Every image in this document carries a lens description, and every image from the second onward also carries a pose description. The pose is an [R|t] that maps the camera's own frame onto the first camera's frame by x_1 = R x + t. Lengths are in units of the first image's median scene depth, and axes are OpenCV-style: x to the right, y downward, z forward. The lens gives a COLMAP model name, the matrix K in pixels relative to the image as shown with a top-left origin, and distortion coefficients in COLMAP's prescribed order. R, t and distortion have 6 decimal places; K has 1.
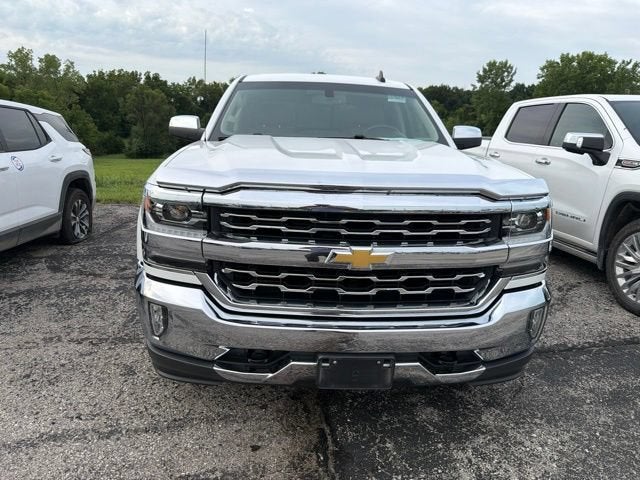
lens RADIAL K [[454.5, 0, 319.2], [0, 454.5, 243.2], [0, 0, 1]] dist [0.018313, -0.027212]
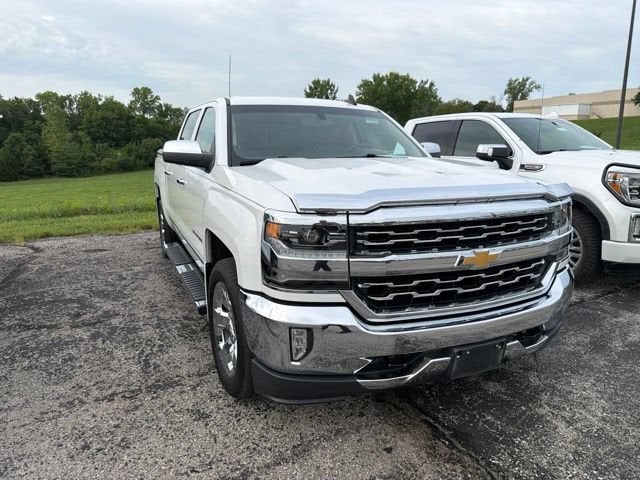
lens RADIAL K [[454.5, 0, 324.2], [0, 454.5, 240.8], [0, 0, 1]] dist [0.018313, -0.027212]
pose [[0.933961, -0.104046, 0.341894, -0.520958], [0.116334, 0.993088, -0.015574, -0.031655], [-0.337911, 0.054319, 0.939609, 0.022558]]
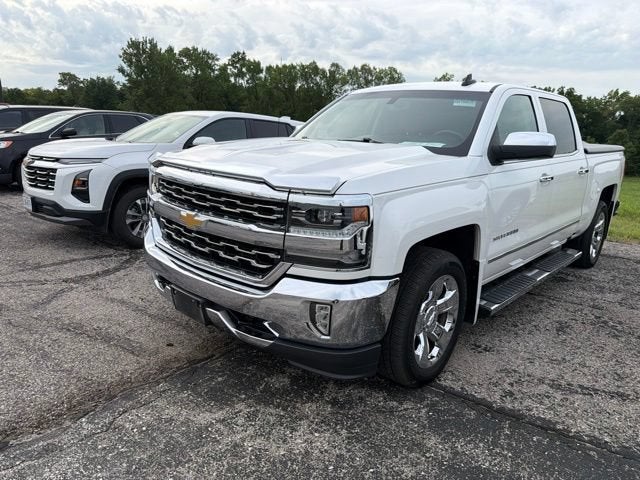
lens RADIAL K [[454.5, 0, 315.2], [0, 454.5, 240.7], [0, 0, 1]] dist [0.018313, -0.027212]
pose [[0.676289, 0.170781, -0.716566, 1.024119], [-0.199244, 0.978904, 0.045260, -0.032266], [0.709179, 0.112162, 0.696049, 0.242040]]
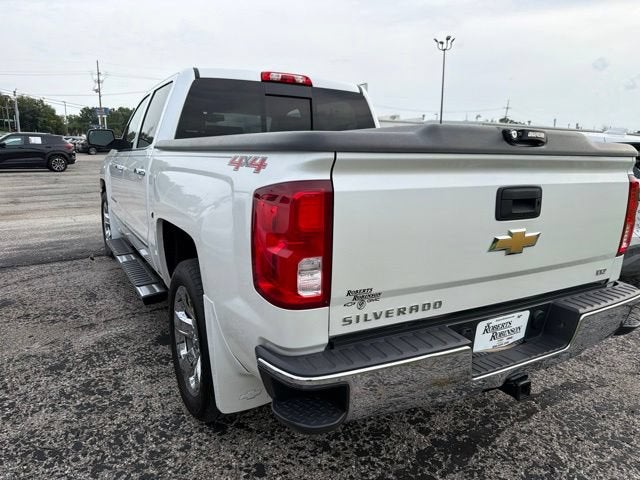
lens RADIAL K [[454.5, 0, 323.5], [0, 454.5, 248.2], [0, 0, 1]] dist [0.018313, -0.027212]
pose [[-0.892985, 0.037335, -0.448536, 0.524662], [-0.165980, 0.898999, 0.405279, -0.850797], [0.418365, 0.436356, -0.796595, 3.582379]]
